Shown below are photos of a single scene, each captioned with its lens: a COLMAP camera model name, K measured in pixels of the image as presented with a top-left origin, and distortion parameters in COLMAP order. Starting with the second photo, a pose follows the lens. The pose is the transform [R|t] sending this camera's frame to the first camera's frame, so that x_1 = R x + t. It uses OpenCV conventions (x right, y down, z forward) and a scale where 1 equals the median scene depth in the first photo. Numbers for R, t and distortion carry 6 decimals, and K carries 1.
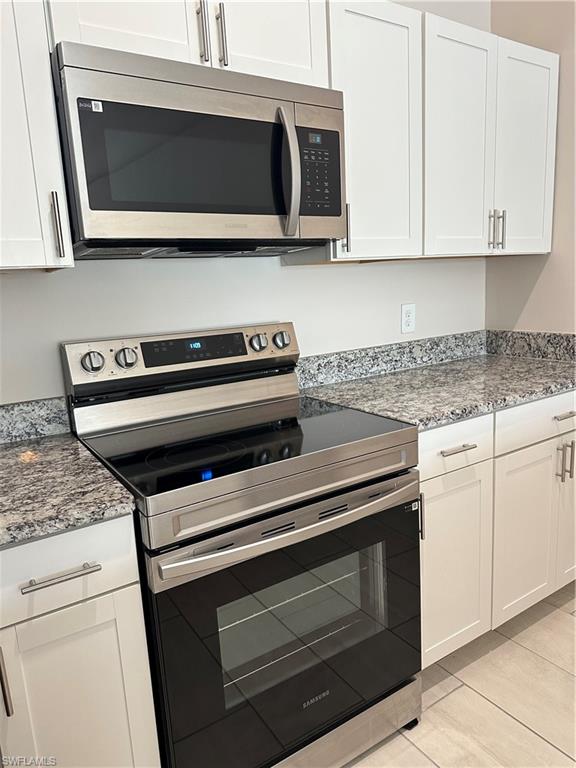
lens RADIAL K [[539.5, 0, 288.0], [0, 539.5, 384.0], [0, 0, 1]] dist [0.071818, -0.003993]
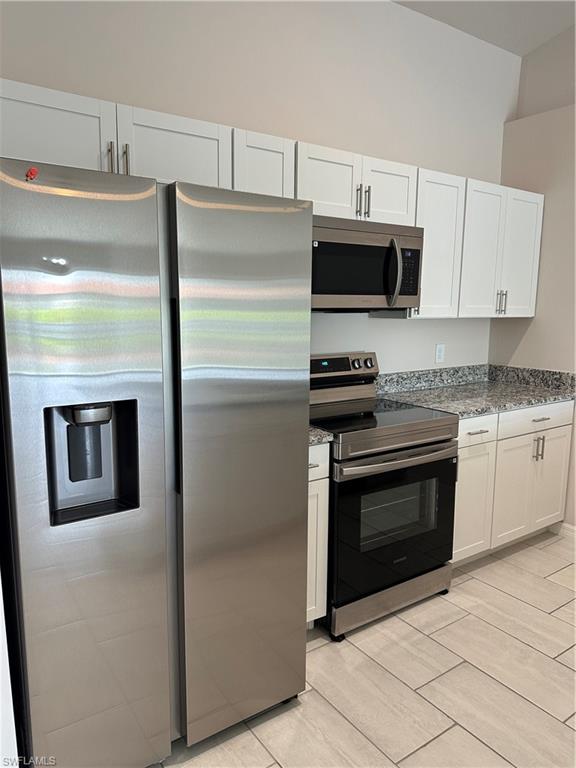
lens RADIAL K [[557.7, 0, 288.0], [0, 557.7, 384.0], [0, 0, 1]] dist [0.156235, -0.002446]
pose [[0.996867, 0.058736, 0.052973, -0.348649], [-0.056480, 0.997472, -0.043131, 0.069905], [-0.055372, 0.040004, 0.997664, -0.687323]]
